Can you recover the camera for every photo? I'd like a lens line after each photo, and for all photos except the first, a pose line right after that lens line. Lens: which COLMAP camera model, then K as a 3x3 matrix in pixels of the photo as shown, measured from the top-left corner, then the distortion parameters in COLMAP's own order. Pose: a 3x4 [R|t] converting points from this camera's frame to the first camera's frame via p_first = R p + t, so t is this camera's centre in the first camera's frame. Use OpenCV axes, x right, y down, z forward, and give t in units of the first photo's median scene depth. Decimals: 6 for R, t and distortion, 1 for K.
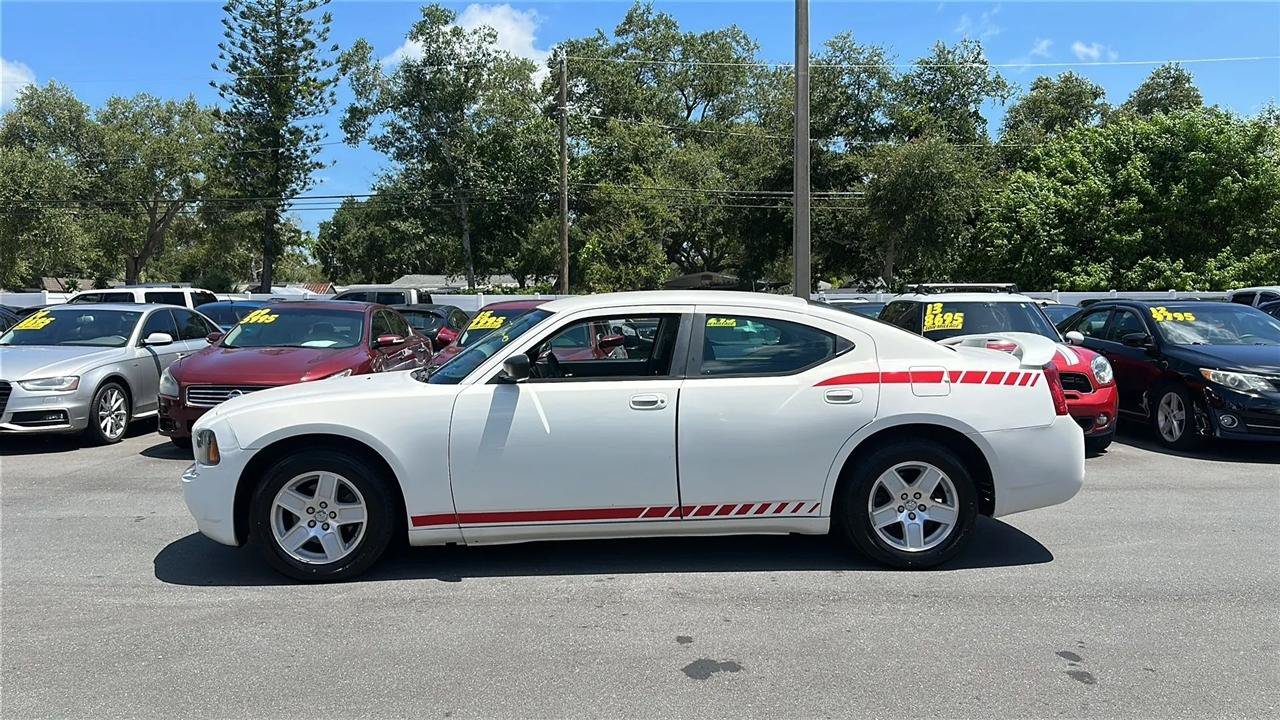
lens RADIAL K [[1003.5, 0, 640.0], [0, 1003.5, 360.0], [0, 0, 1]] dist [0.140763, -0.240669]
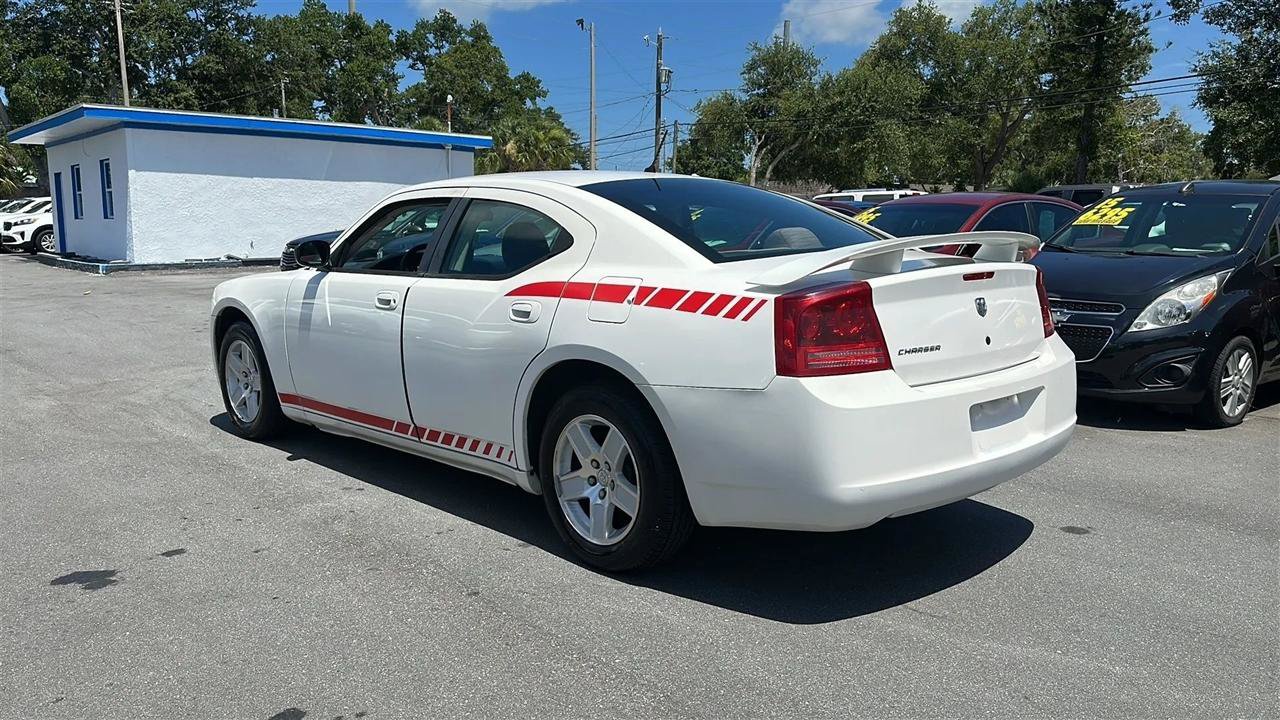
lens RADIAL K [[1003.5, 0, 640.0], [0, 1003.5, 360.0], [0, 0, 1]] dist [0.140763, -0.240669]
pose [[0.649543, 0.113693, -0.751777, 0.792426], [-0.044340, 0.992738, 0.111824, -0.014013], [0.759031, -0.039301, 0.649867, 0.582599]]
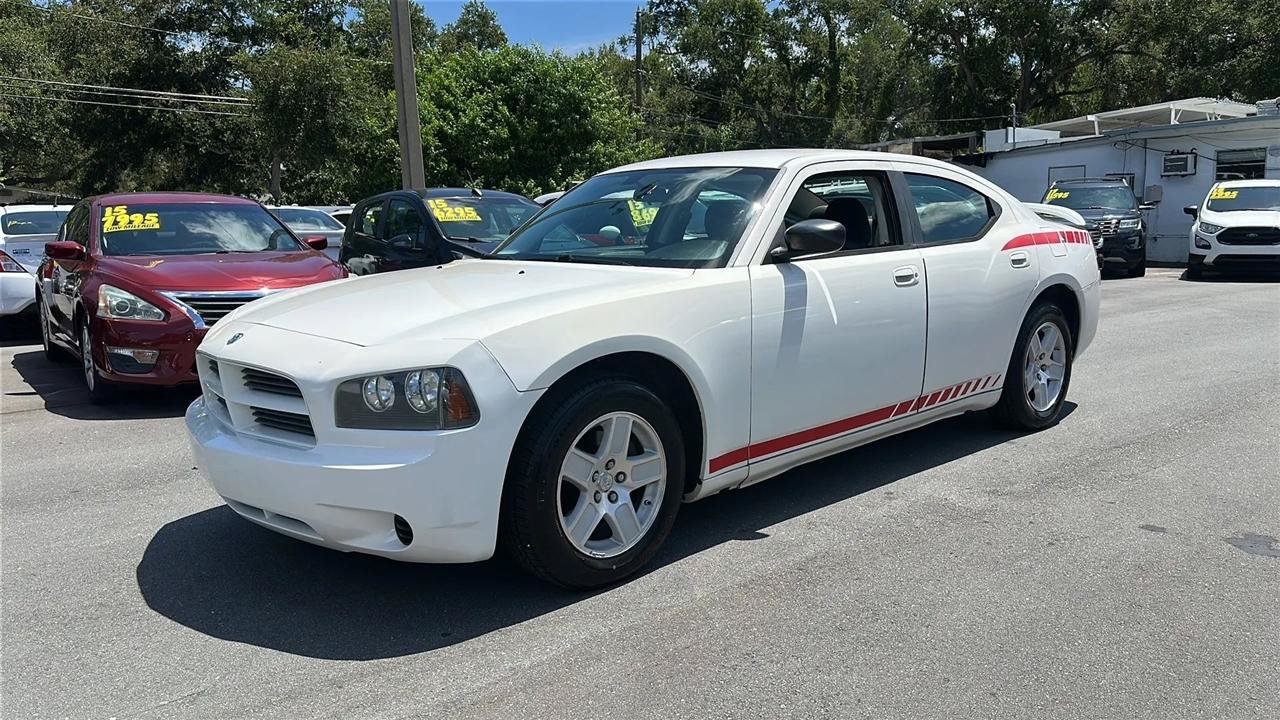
lens RADIAL K [[958.5, 0, 640.0], [0, 958.5, 360.0], [0, 0, 1]] dist [0.110774, -0.172733]
pose [[0.766592, -0.107098, 0.633140, -0.653340], [0.054460, 0.993284, 0.102079, 0.016573], [-0.639821, -0.043772, 0.767277, 0.515359]]
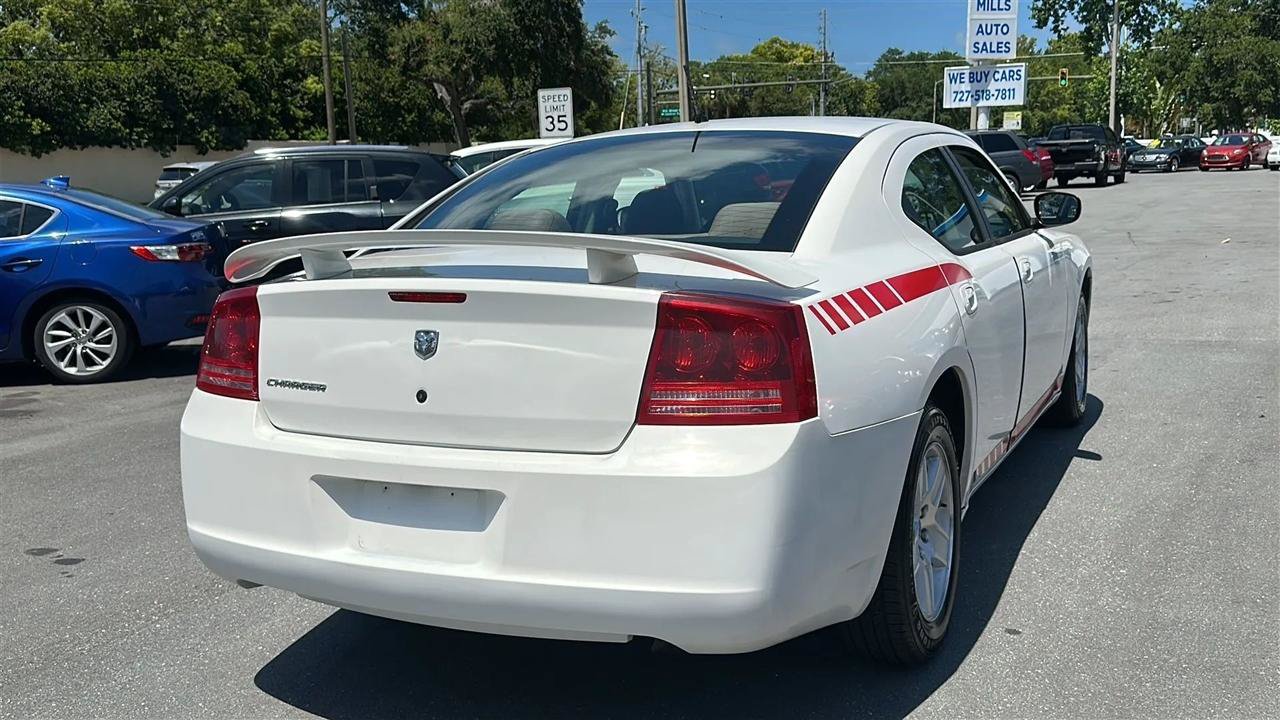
lens RADIAL K [[1228.3, 0, 640.0], [0, 1228.3, 360.0], [0, 0, 1]] dist [0.197247, -0.452894]
pose [[-0.481791, 0.161567, -0.861263, 0.846353], [-0.013776, 0.981338, 0.191799, -0.078815], [0.876178, 0.104272, -0.470574, 1.495472]]
